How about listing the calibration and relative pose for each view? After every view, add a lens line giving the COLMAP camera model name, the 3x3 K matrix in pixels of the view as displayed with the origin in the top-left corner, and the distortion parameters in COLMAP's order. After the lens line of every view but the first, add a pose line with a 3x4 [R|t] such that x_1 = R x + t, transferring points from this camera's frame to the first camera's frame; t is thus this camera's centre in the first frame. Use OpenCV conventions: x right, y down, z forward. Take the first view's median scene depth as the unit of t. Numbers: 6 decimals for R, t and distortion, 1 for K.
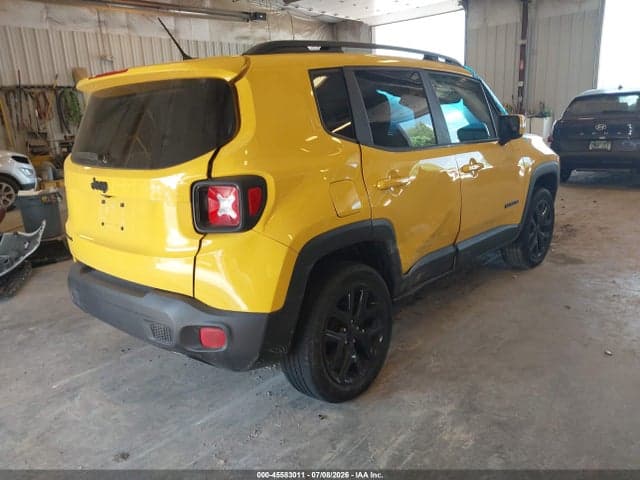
lens RADIAL K [[522.4, 0, 320.0], [0, 522.4, 240.0], [0, 0, 1]] dist [-0.003500, -0.005477]
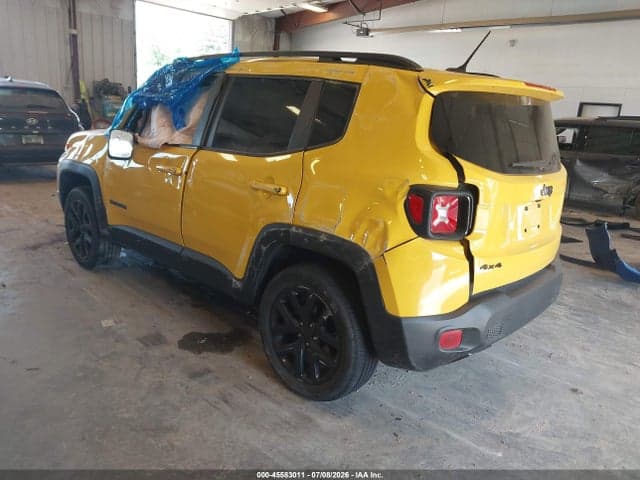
lens RADIAL K [[515.8, 0, 322.3], [0, 515.8, 244.1], [0, 0, 1]] dist [0.002912, -0.003853]
pose [[0.017609, -0.209451, 0.977661, -0.457941], [0.179215, 0.962638, 0.203005, -0.090421], [-0.983652, 0.171637, 0.054488, 0.437200]]
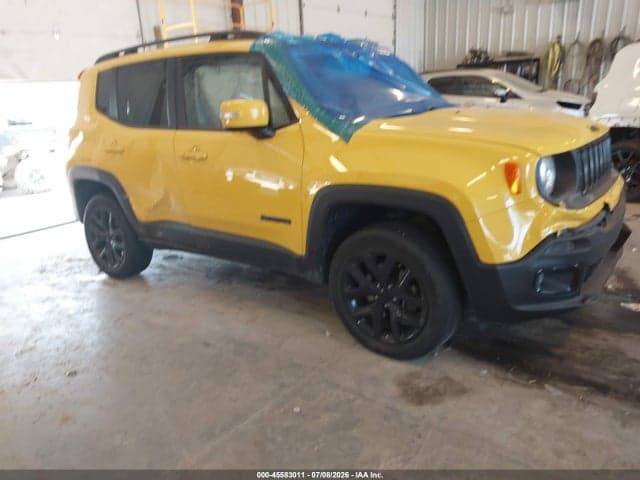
lens RADIAL K [[515.8, 0, 322.3], [0, 515.8, 244.1], [0, 0, 1]] dist [0.002912, -0.003853]
pose [[0.056769, 0.321500, -0.945206, 0.539002], [-0.186848, 0.933427, 0.306271, -0.137373], [0.980747, 0.159223, 0.113061, 0.493181]]
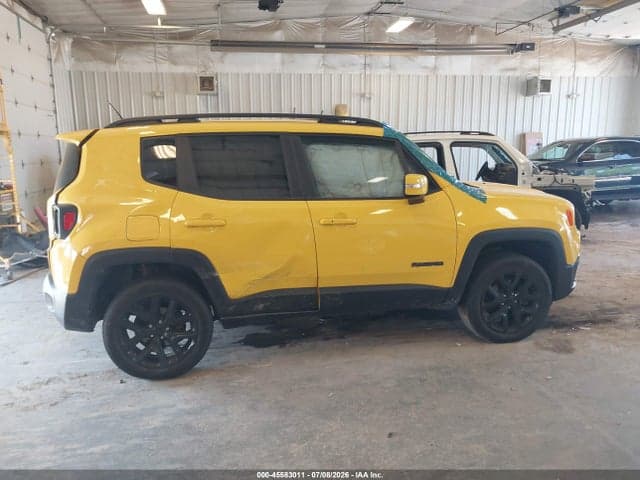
lens RADIAL K [[517.7, 0, 308.7], [0, 517.7, 239.6], [0, 0, 1]] dist [0.013477, 0.001089]
pose [[0.794151, 0.143793, -0.590464, 0.374634], [-0.169053, 0.985526, 0.012631, -0.044527], [0.583734, 0.089788, 0.806965, 0.043698]]
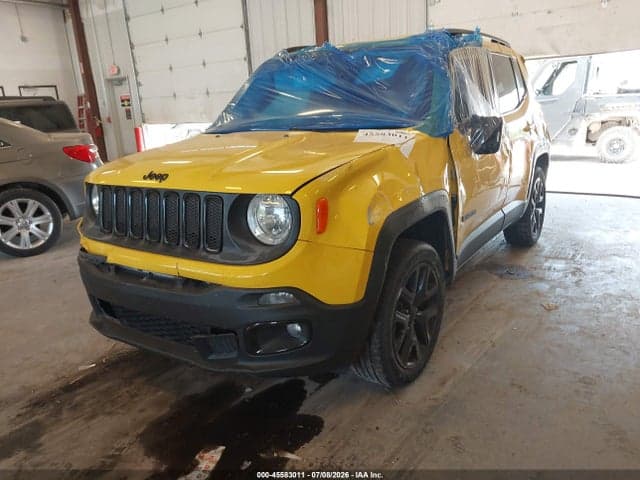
lens RADIAL K [[507.3, 0, 318.9], [0, 507.3, 252.0], [0, 0, 1]] dist [0.006875, 0.004205]
pose [[-0.989226, 0.127852, -0.071316, 0.148712], [0.072593, 0.851416, 0.519443, -0.237680], [0.127132, 0.508669, -0.851524, 0.953235]]
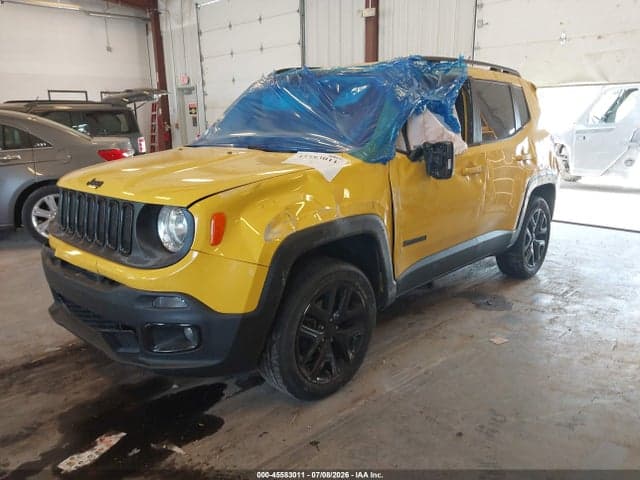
lens RADIAL K [[507.3, 0, 318.9], [0, 507.3, 252.0], [0, 0, 1]] dist [0.006875, 0.004205]
pose [[-0.996917, 0.042965, 0.065653, 0.058297], [0.069655, 0.869794, 0.488474, -0.240449], [-0.036117, 0.491541, -0.870105, 0.969800]]
